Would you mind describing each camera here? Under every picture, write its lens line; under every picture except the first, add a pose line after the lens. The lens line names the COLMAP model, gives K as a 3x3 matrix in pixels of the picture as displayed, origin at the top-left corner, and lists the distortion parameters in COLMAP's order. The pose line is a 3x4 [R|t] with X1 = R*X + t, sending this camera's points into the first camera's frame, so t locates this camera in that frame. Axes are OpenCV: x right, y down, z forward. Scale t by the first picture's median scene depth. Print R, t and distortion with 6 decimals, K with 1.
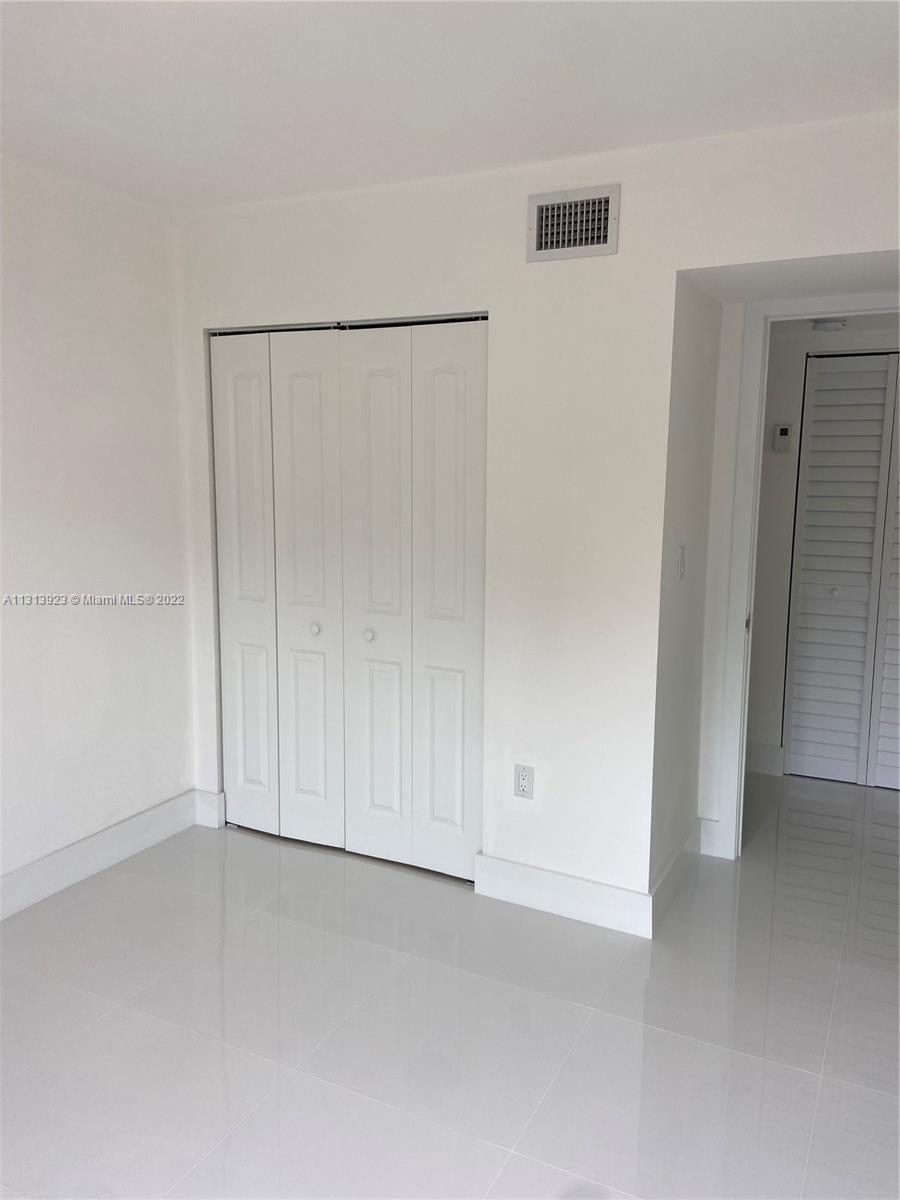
lens RADIAL K [[901.1, 0, 450.1], [0, 901.1, 603.1], [0, 0, 1]] dist [0.101207, -0.111146]
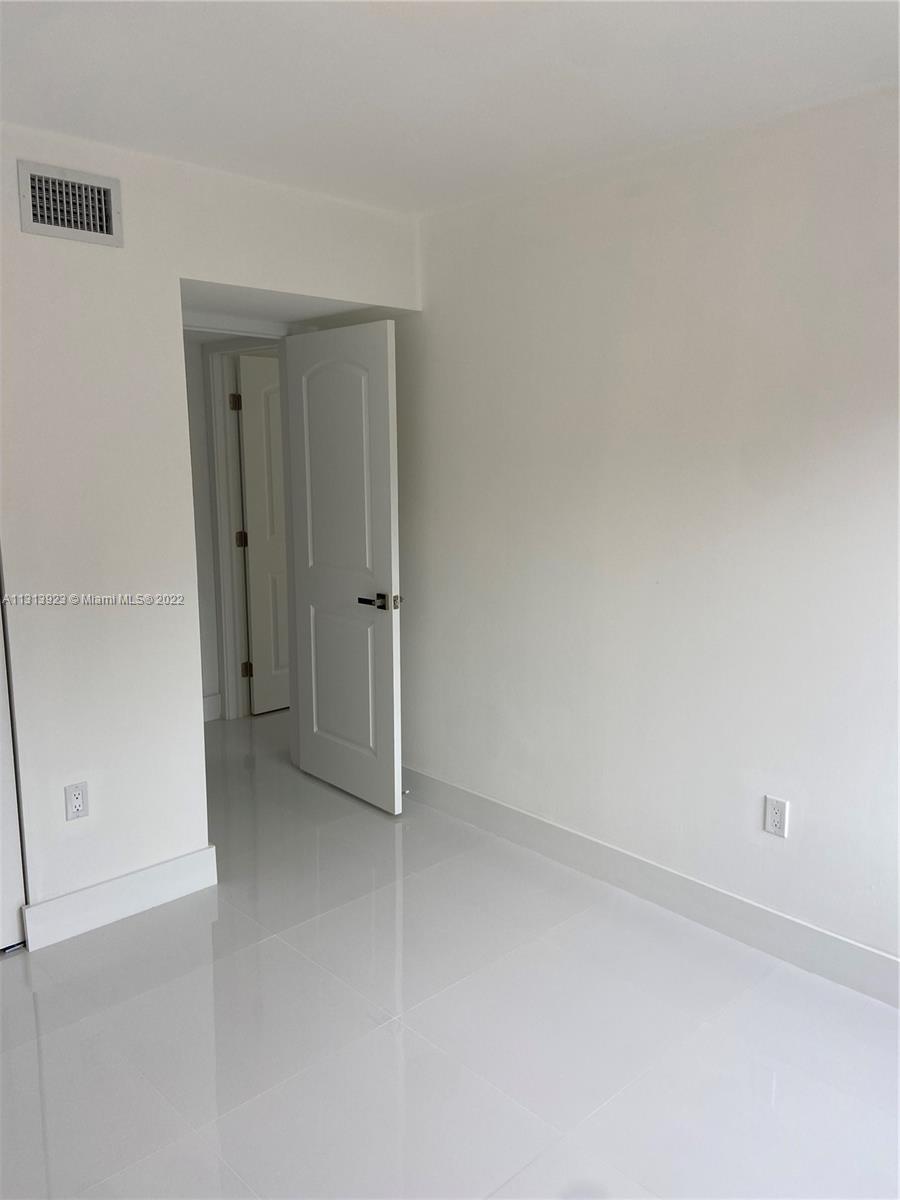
lens RADIAL K [[901.1, 0, 451.5], [0, 901.1, 595.8], [0, 0, 1]] dist [0.101207, -0.111146]
pose [[0.342727, -0.161563, 0.925438, -0.680518], [0.154216, 0.981413, 0.114222, -0.060175], [-0.926691, 0.103570, 0.361272, 0.321017]]
